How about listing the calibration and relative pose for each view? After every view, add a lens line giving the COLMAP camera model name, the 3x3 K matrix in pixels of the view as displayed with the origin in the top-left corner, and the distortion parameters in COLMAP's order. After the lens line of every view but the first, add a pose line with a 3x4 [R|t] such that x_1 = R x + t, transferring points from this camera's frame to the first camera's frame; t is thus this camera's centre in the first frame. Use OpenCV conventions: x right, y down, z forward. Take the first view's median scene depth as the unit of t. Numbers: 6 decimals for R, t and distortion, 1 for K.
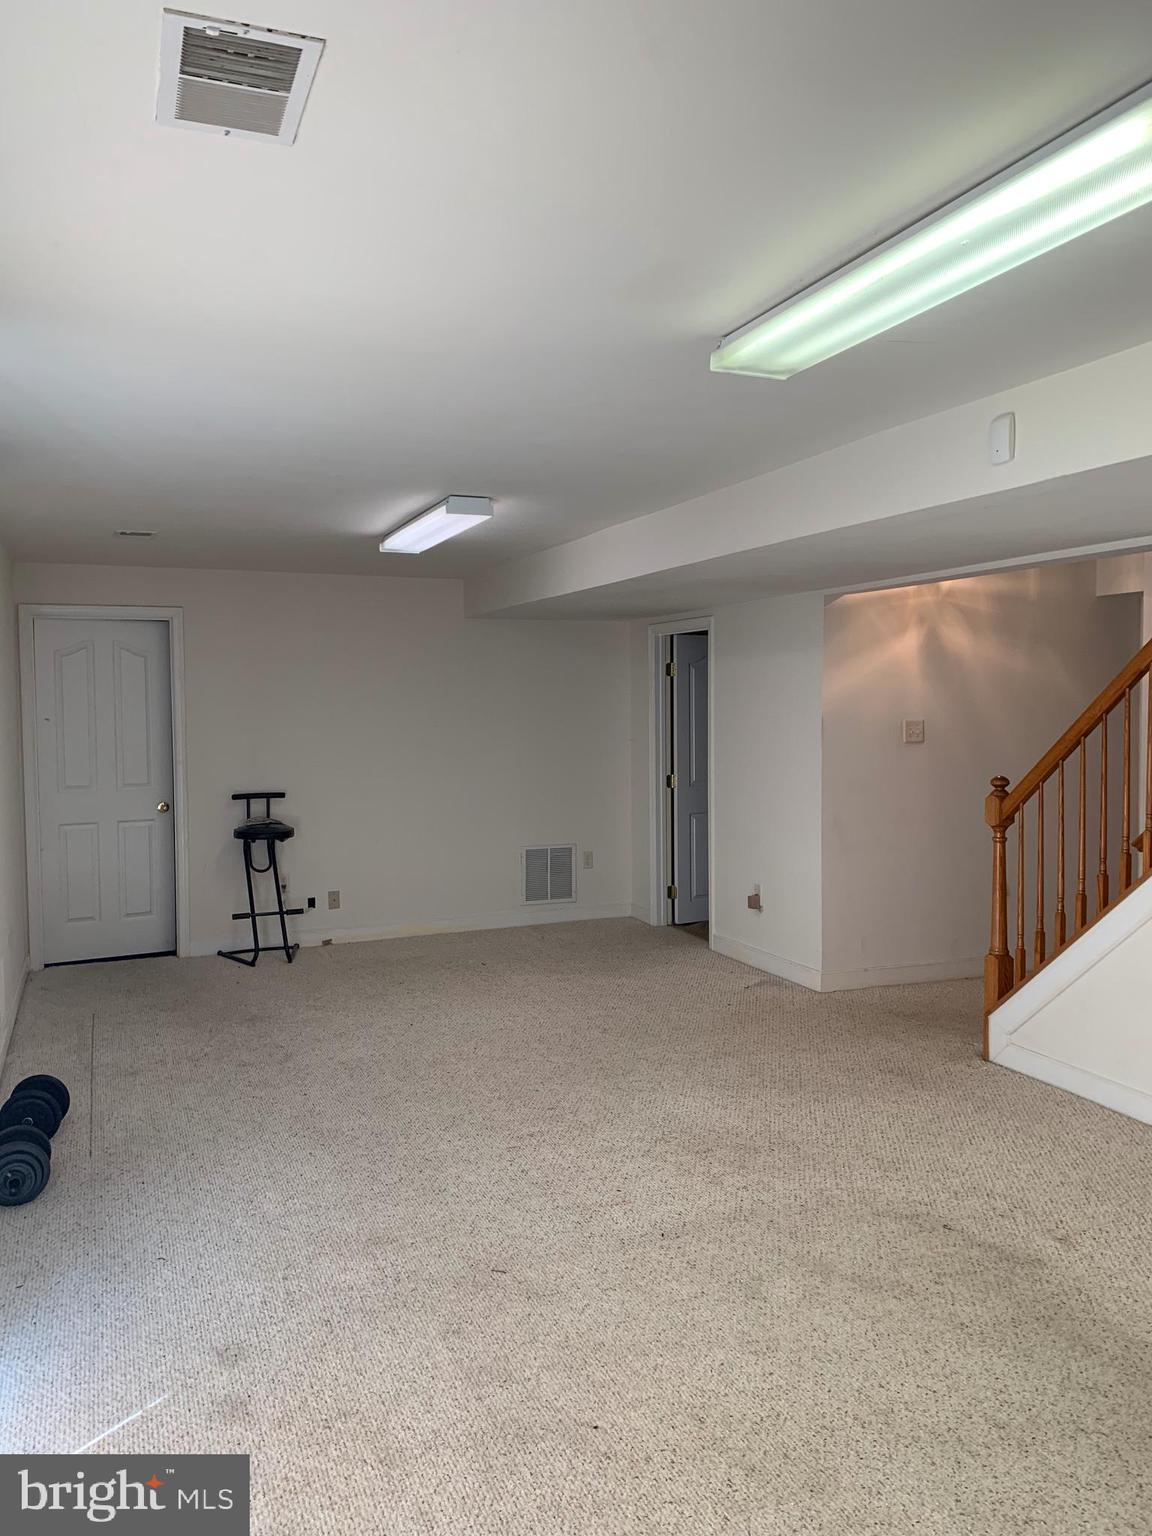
lens RADIAL K [[1181.6, 0, 576.0], [0, 1181.6, 768.0], [0, 0, 1]] dist [0.007634, -0.003350]
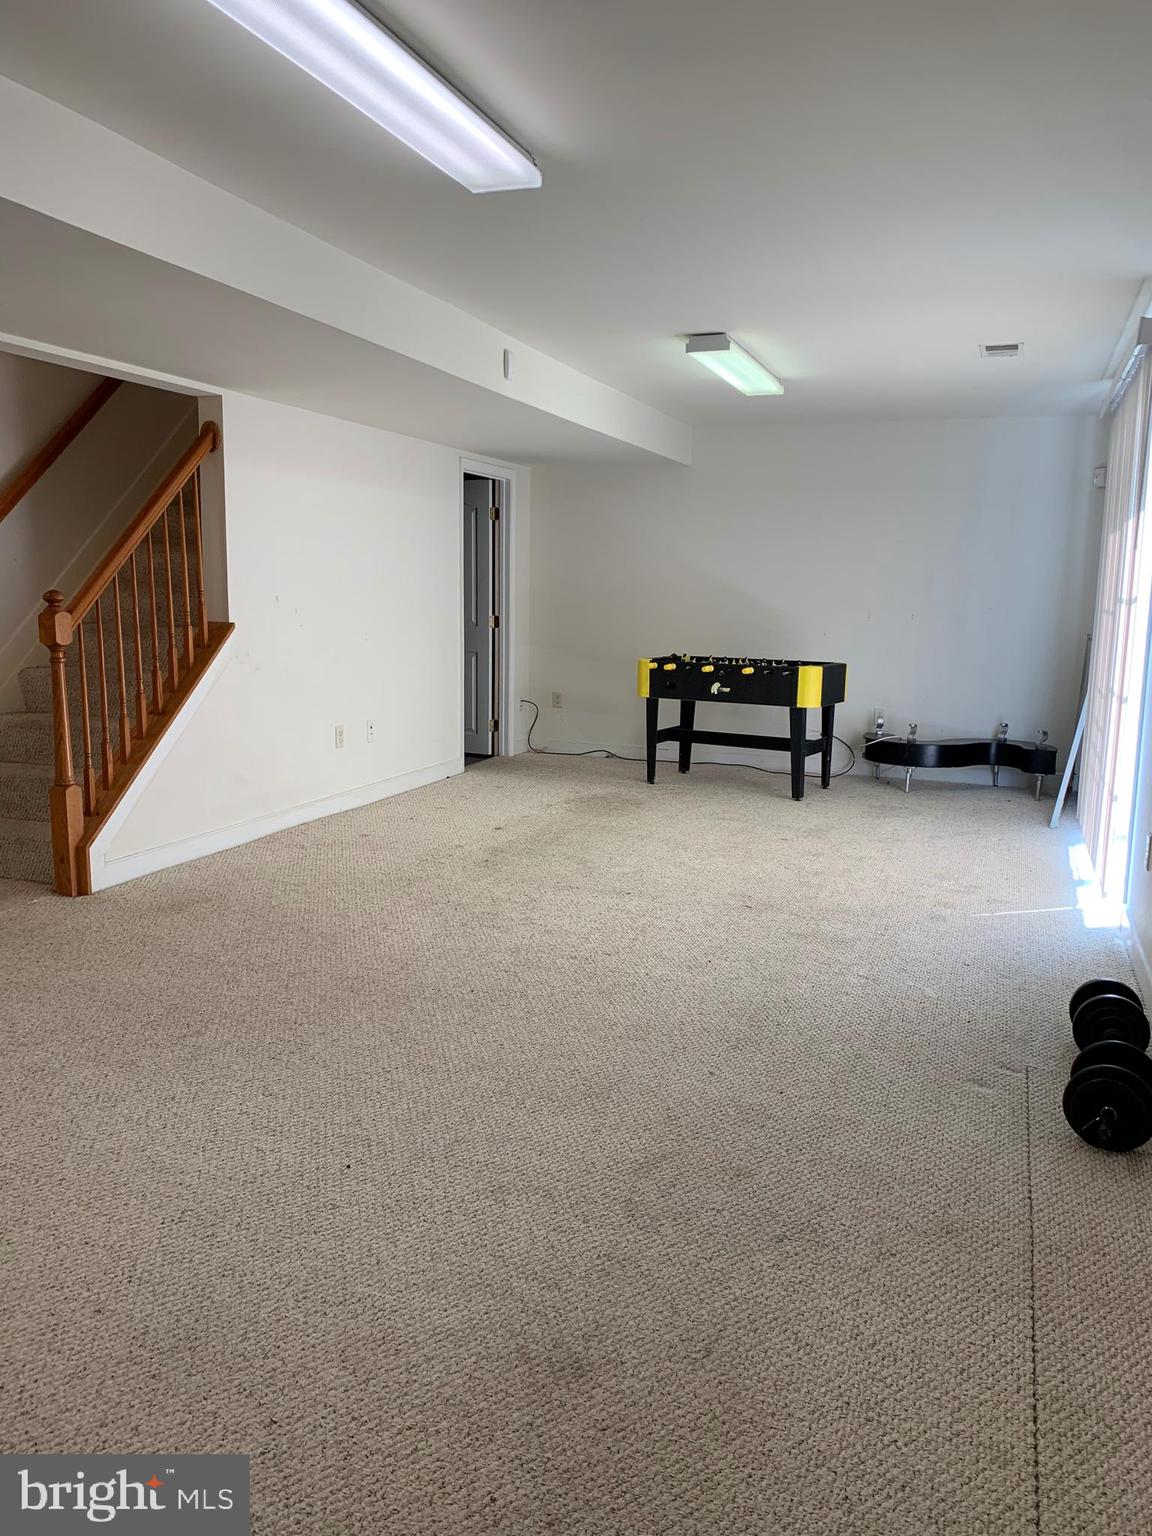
lens RADIAL K [[1181.6, 0, 576.0], [0, 1181.6, 768.0], [0, 0, 1]] dist [0.007634, -0.003350]
pose [[-0.741073, -0.109497, 0.662436, -0.558570], [0.030094, 0.980204, 0.195690, -0.025448], [-0.670750, 0.164956, -0.723107, 1.411590]]
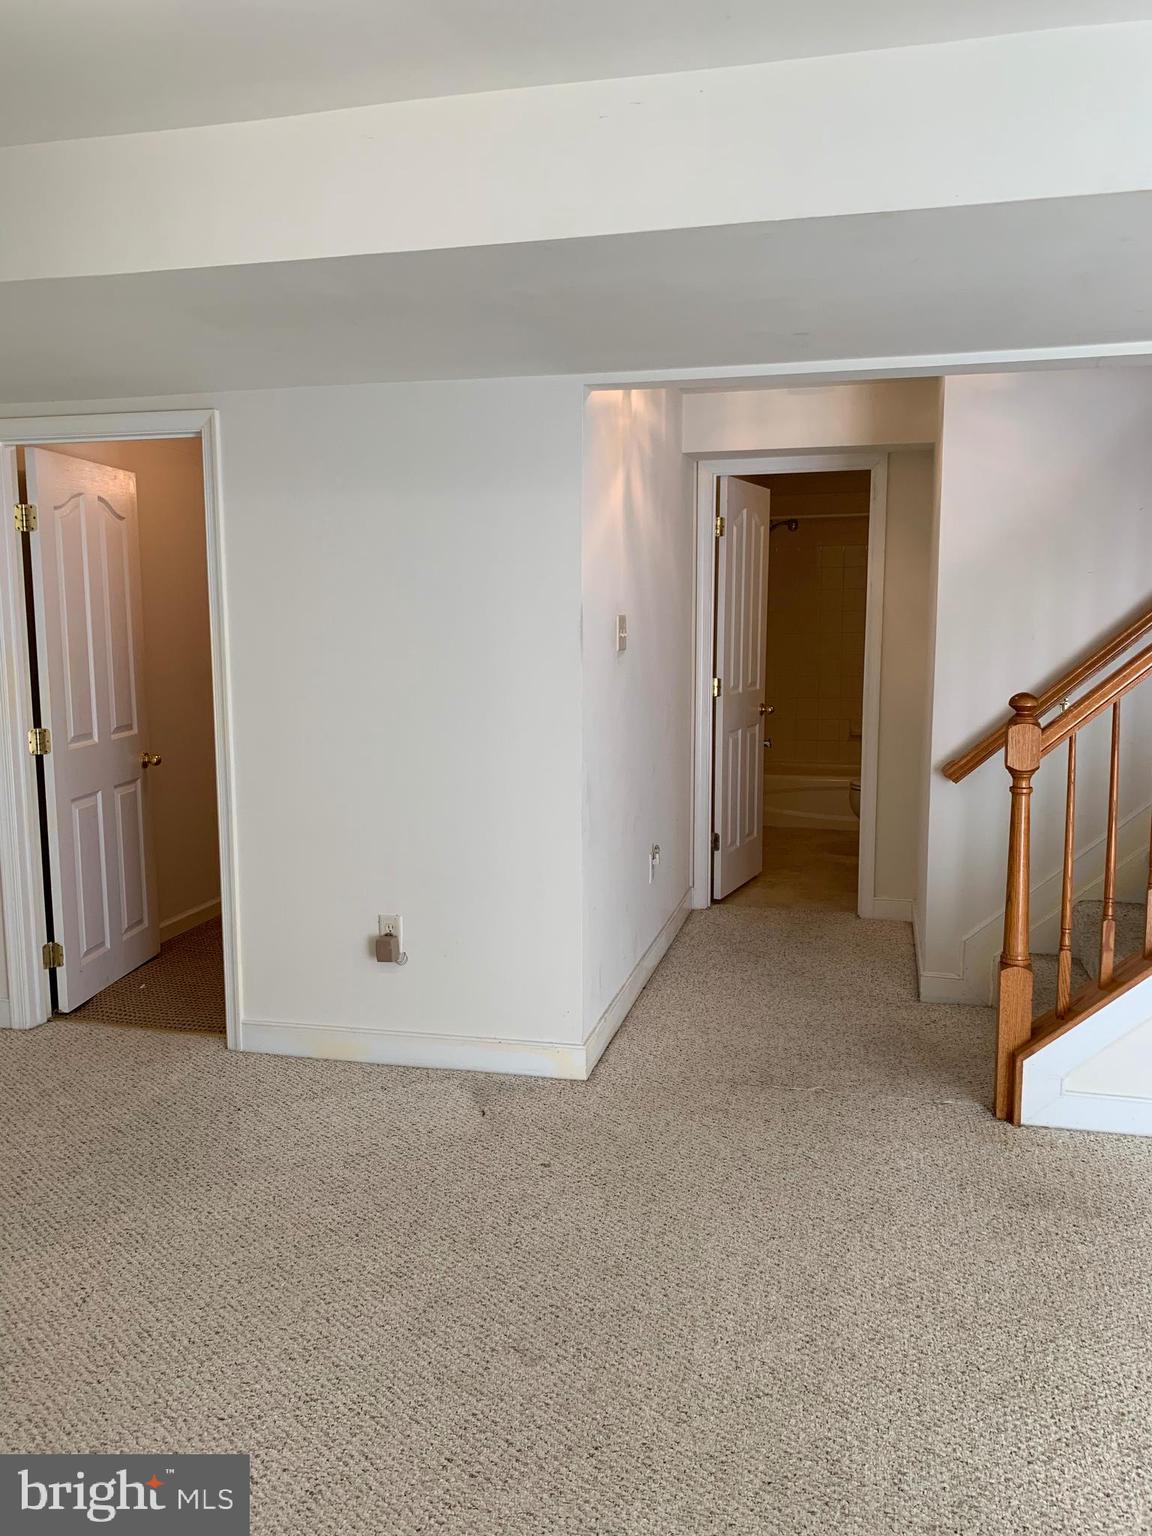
lens RADIAL K [[1181.6, 0, 576.0], [0, 1181.6, 768.0], [0, 0, 1]] dist [0.007634, -0.003350]
pose [[0.570447, -0.096387, 0.815659, -0.313882], [0.036107, 0.995073, 0.092337, -0.021313], [-0.820540, -0.023223, 0.571116, 0.831644]]
